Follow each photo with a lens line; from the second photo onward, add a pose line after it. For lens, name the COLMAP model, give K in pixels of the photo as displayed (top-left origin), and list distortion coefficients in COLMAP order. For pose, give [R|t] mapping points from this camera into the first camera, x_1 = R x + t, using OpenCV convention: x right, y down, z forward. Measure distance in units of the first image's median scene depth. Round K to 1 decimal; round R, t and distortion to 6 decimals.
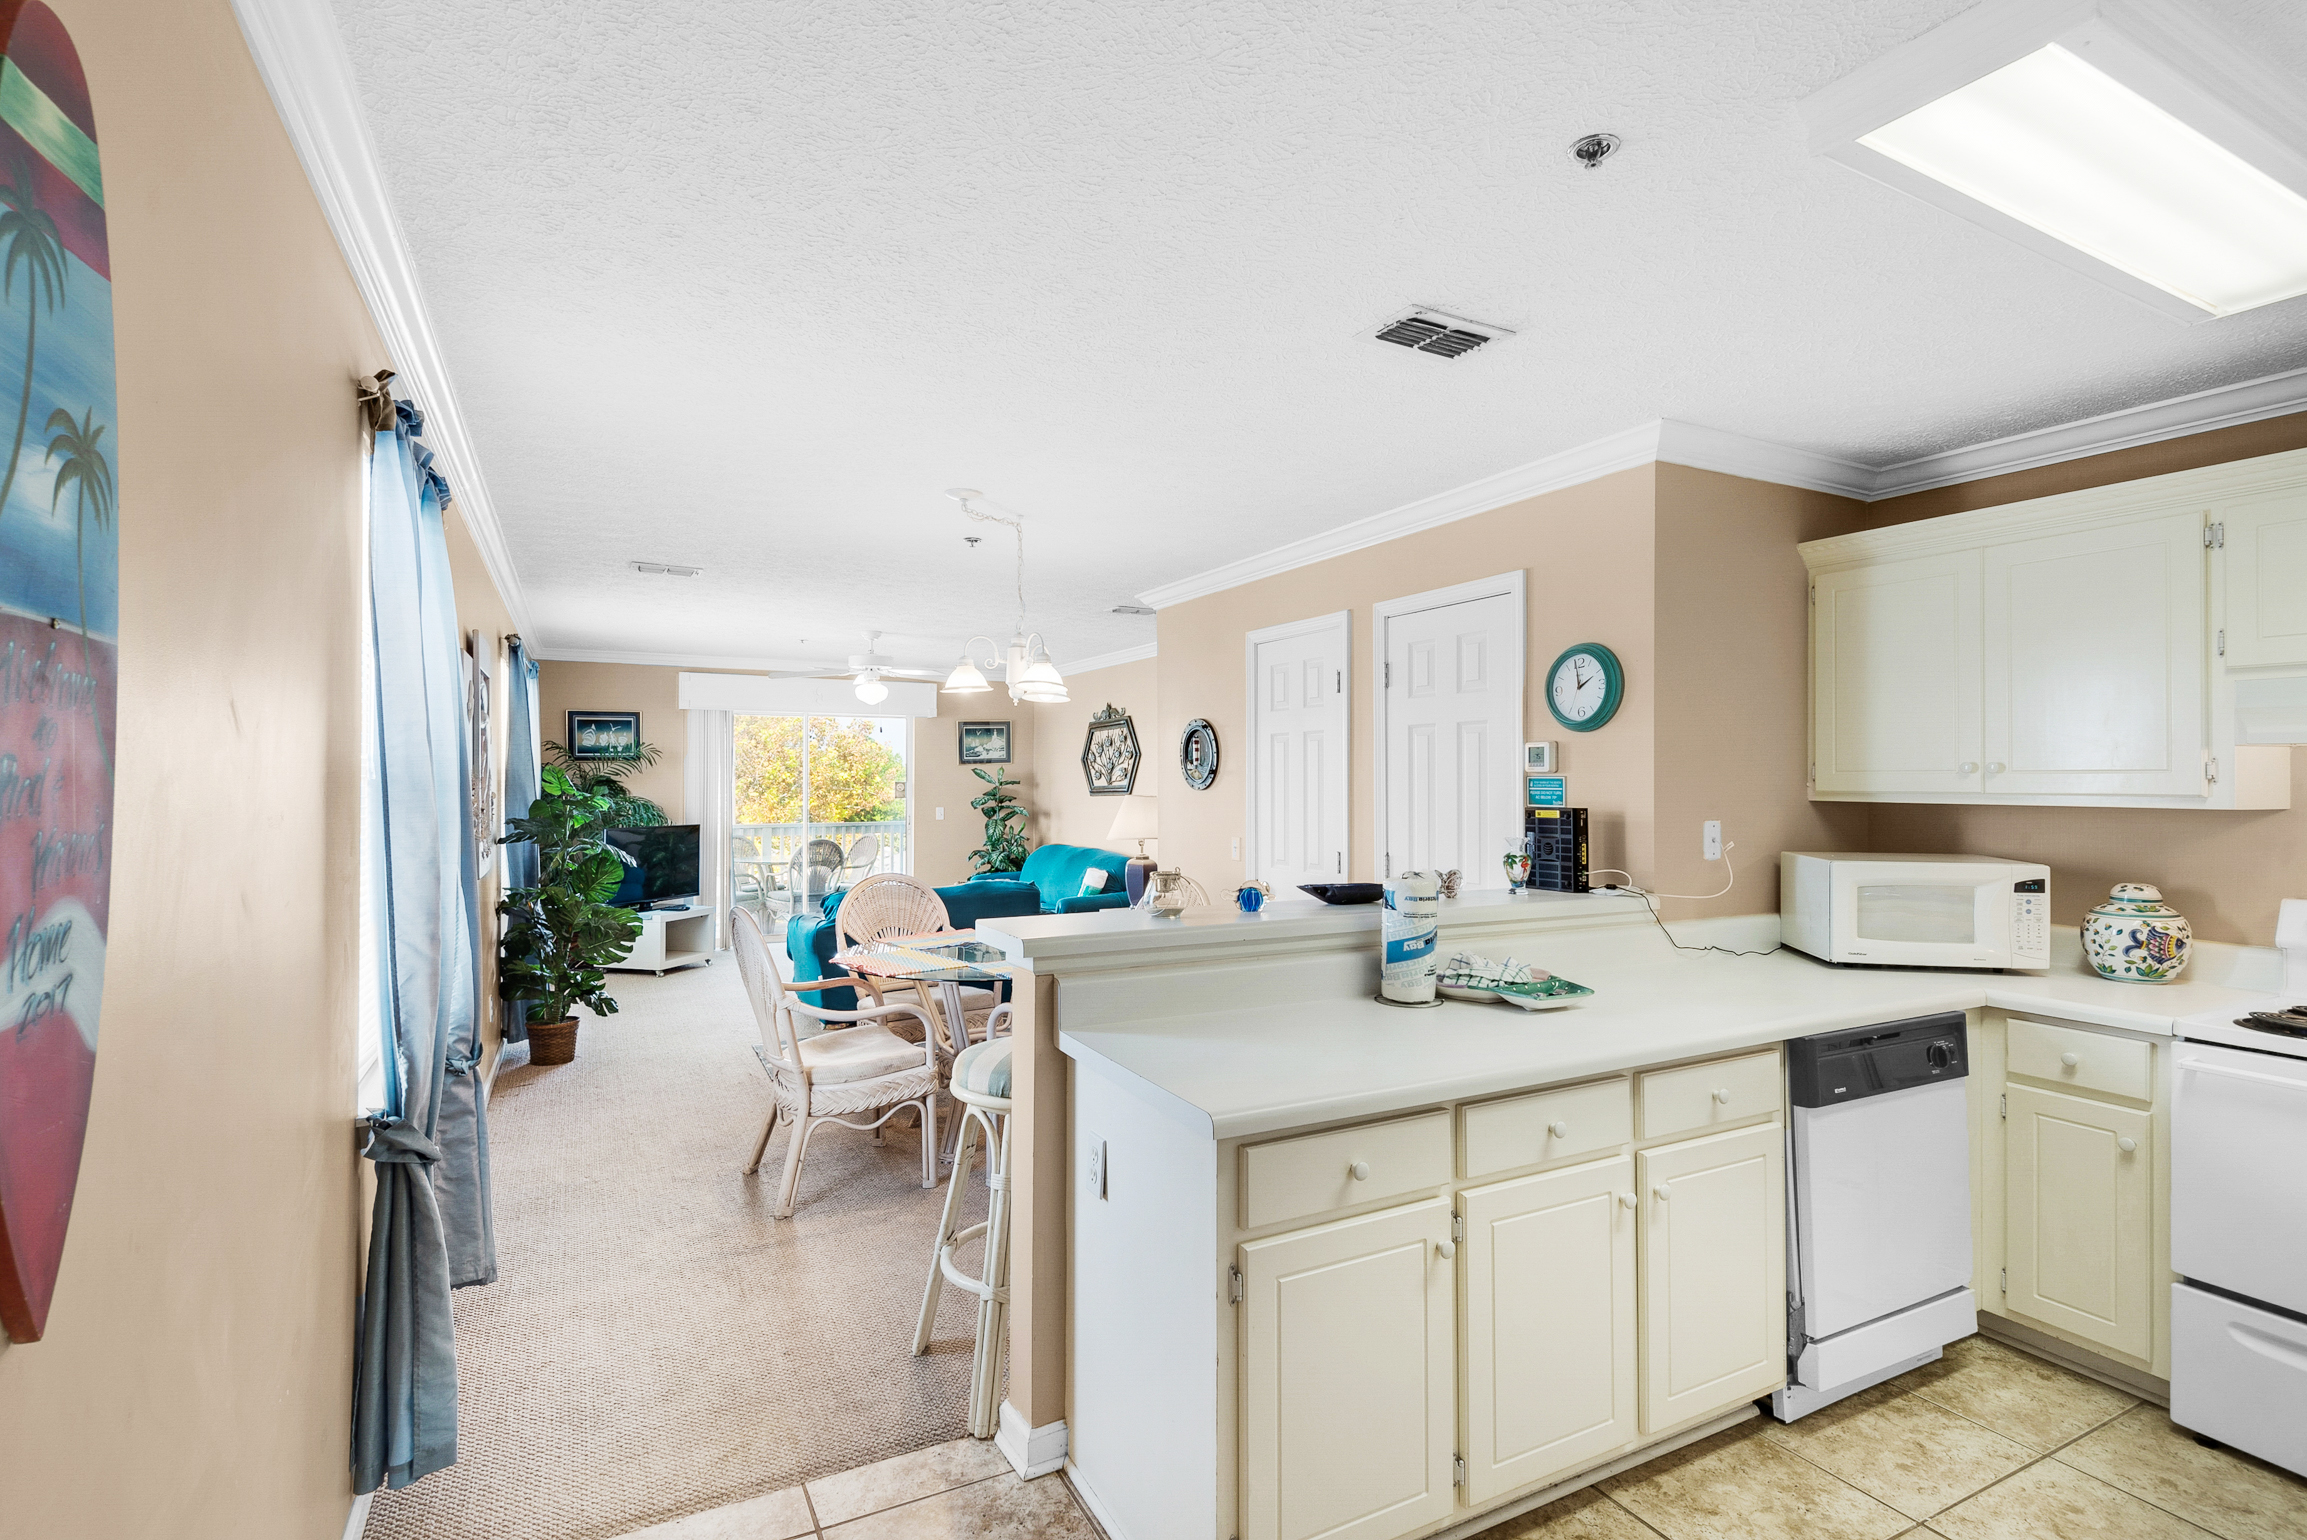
lens RADIAL K [[1078.8, 0, 1204.1], [0, 1078.8, 773.0], [0, 0, 1]] dist [0.030595, -0.000236]
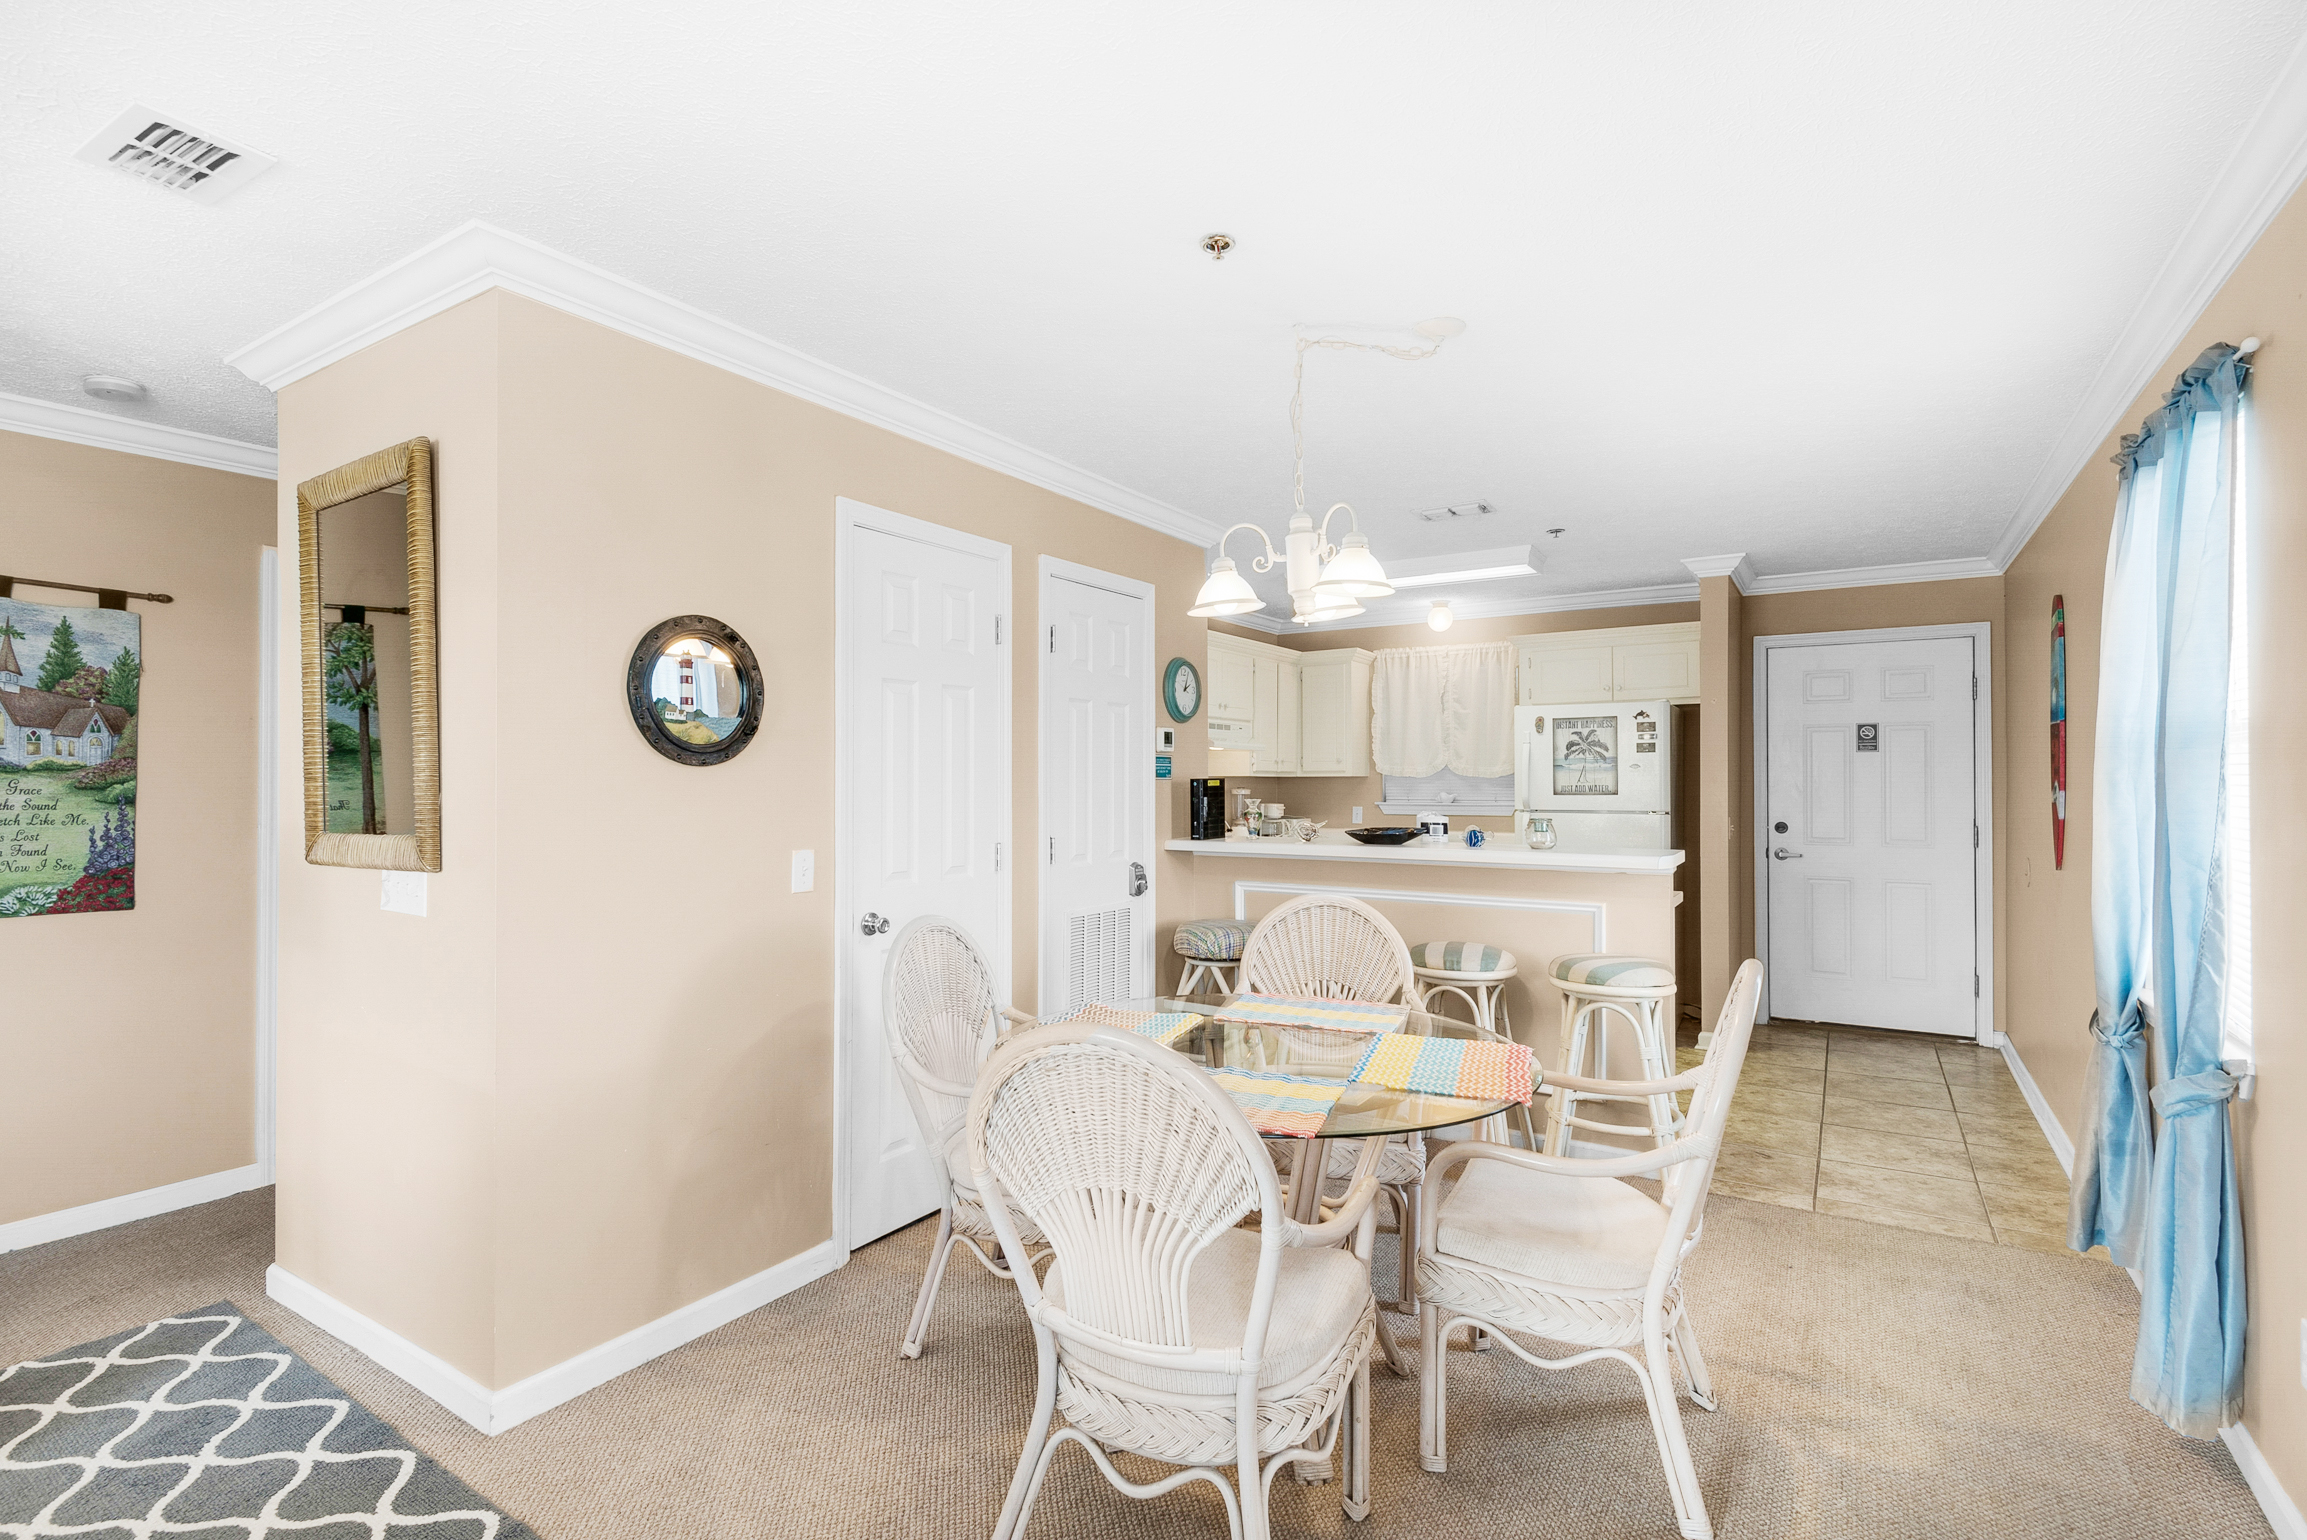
lens RADIAL K [[1109.6, 0, 1153.5], [0, 1109.6, 770.0], [0, 0, 1]] dist [0.004289, 0.000752]
pose [[-0.474139, 0.001155, 0.880449, -0.373137], [-0.007807, 0.999954, -0.005516, 0.013091], [-0.880416, -0.009489, -0.474108, 0.733655]]
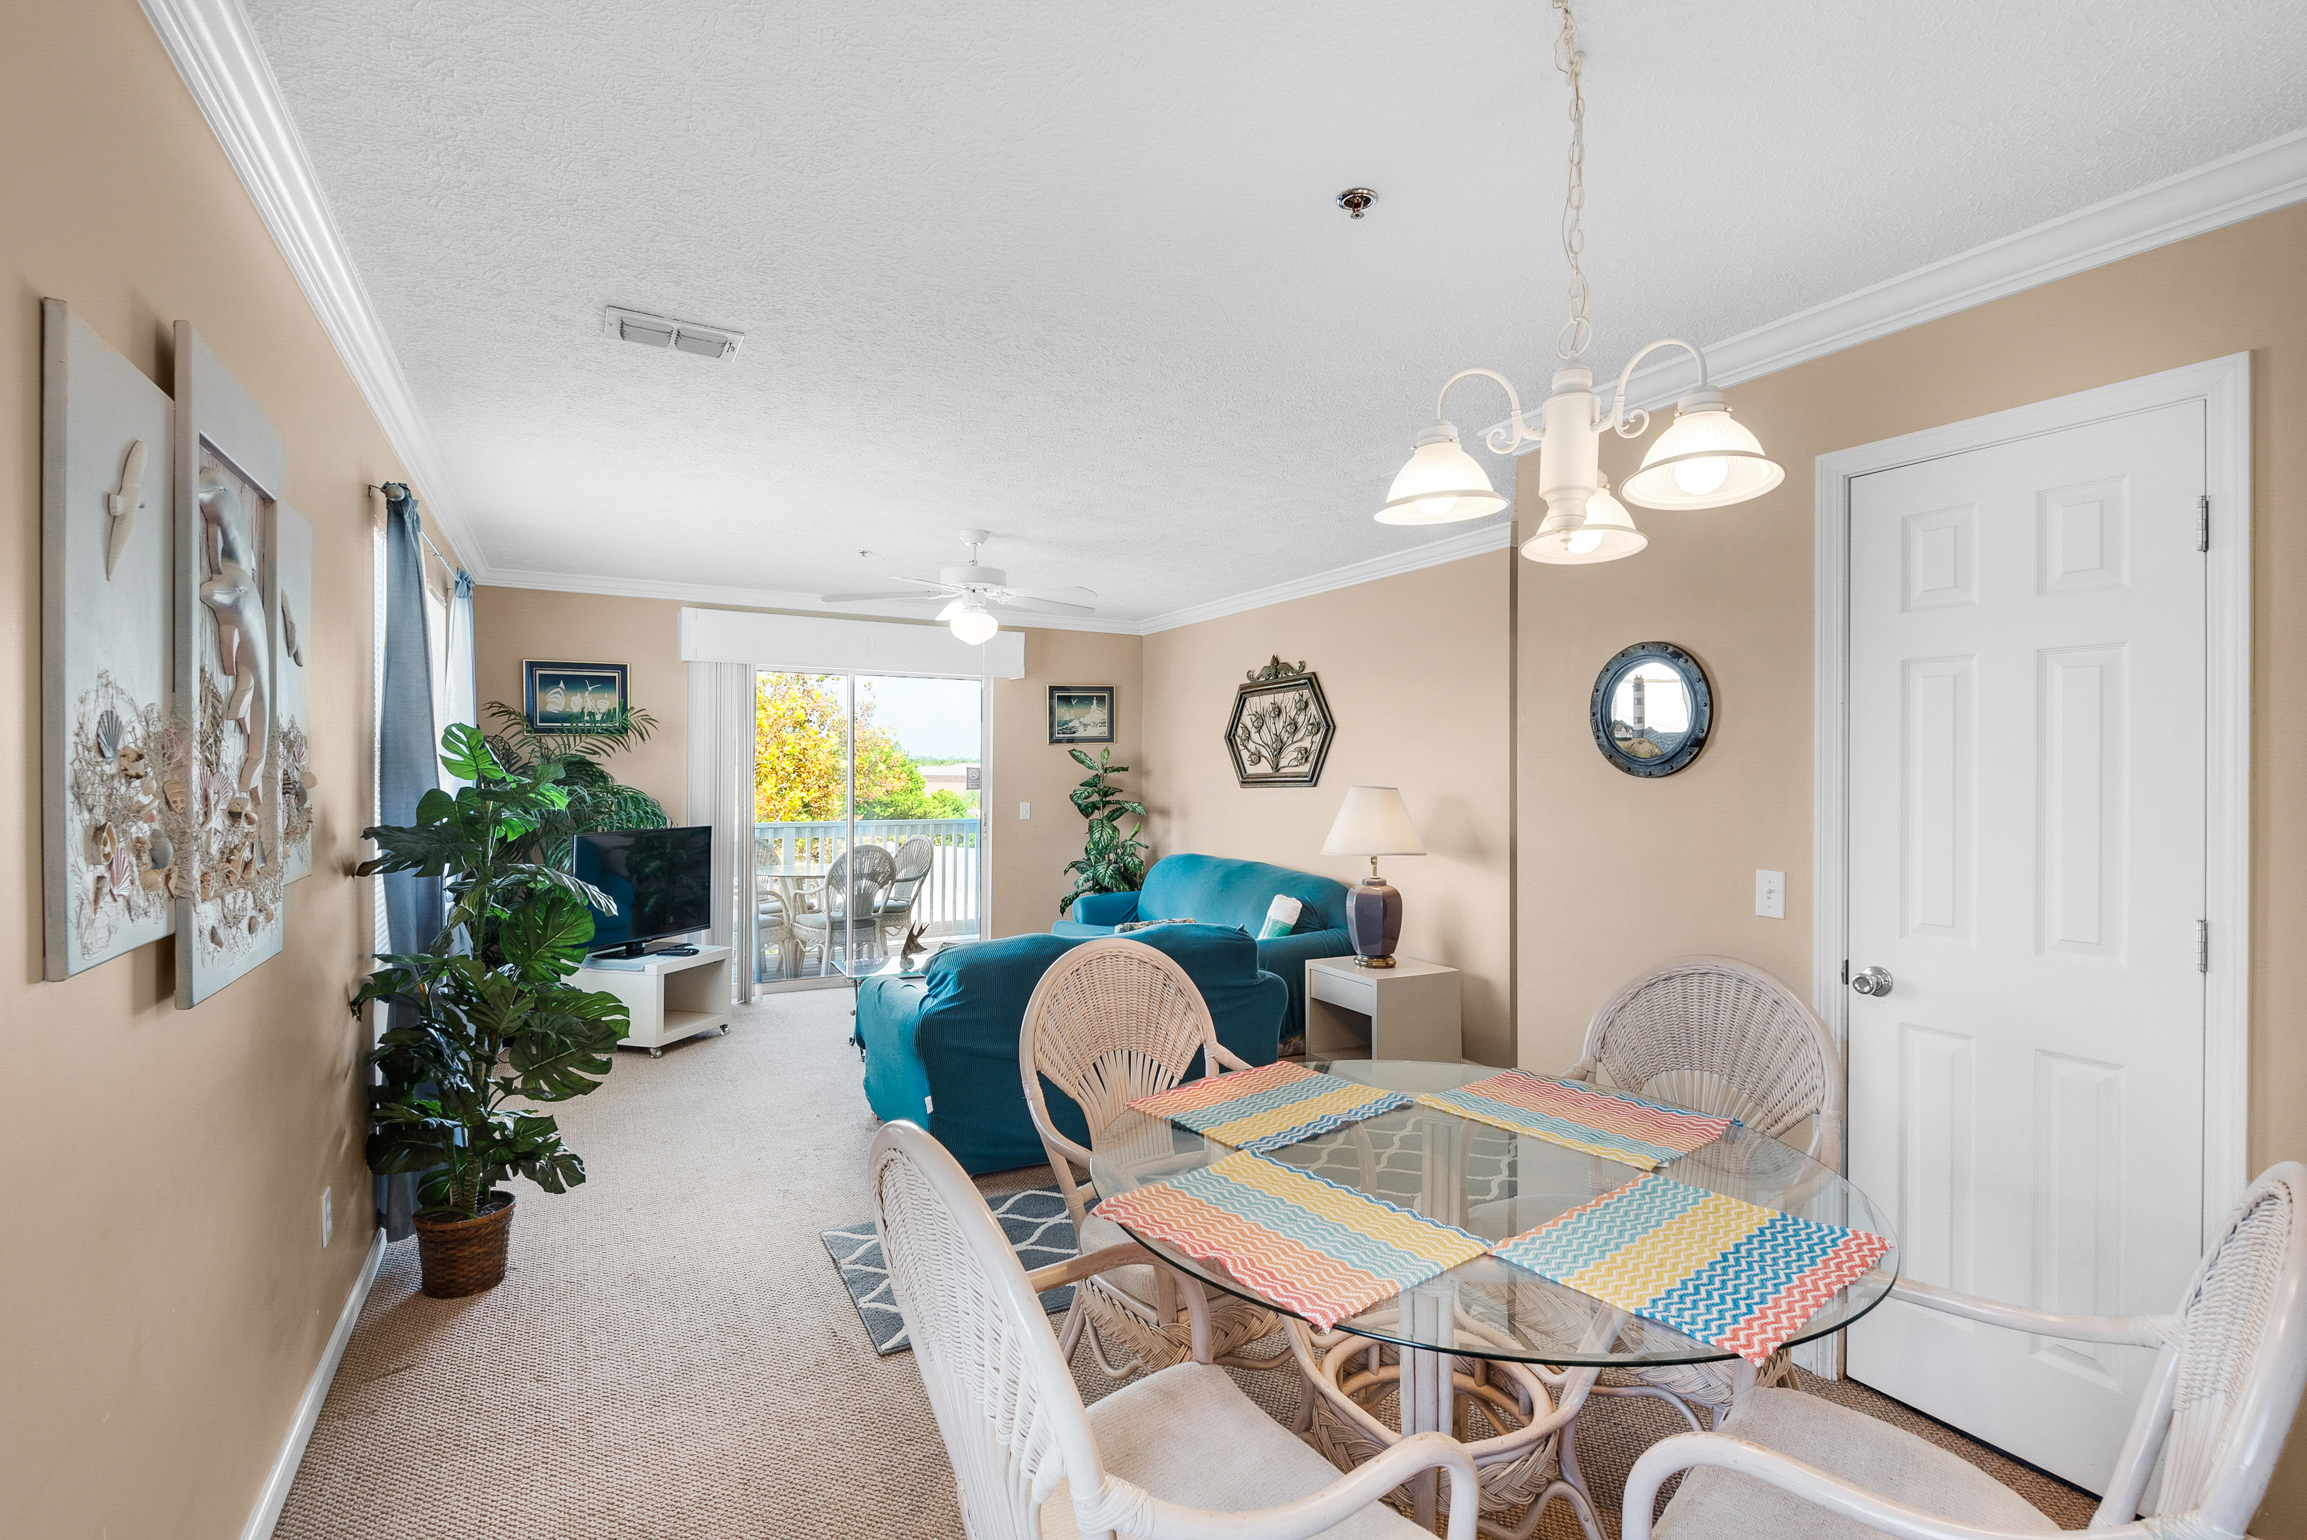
lens RADIAL K [[1109.6, 0, 1153.5], [0, 1109.6, 770.0], [0, 0, 1]] dist [0.004289, 0.000752]
pose [[0.999249, 0.003484, -0.038597, -0.155846], [-0.003287, 0.999981, 0.005169, 0.007042], [0.038615, -0.005038, 0.999241, 0.305150]]
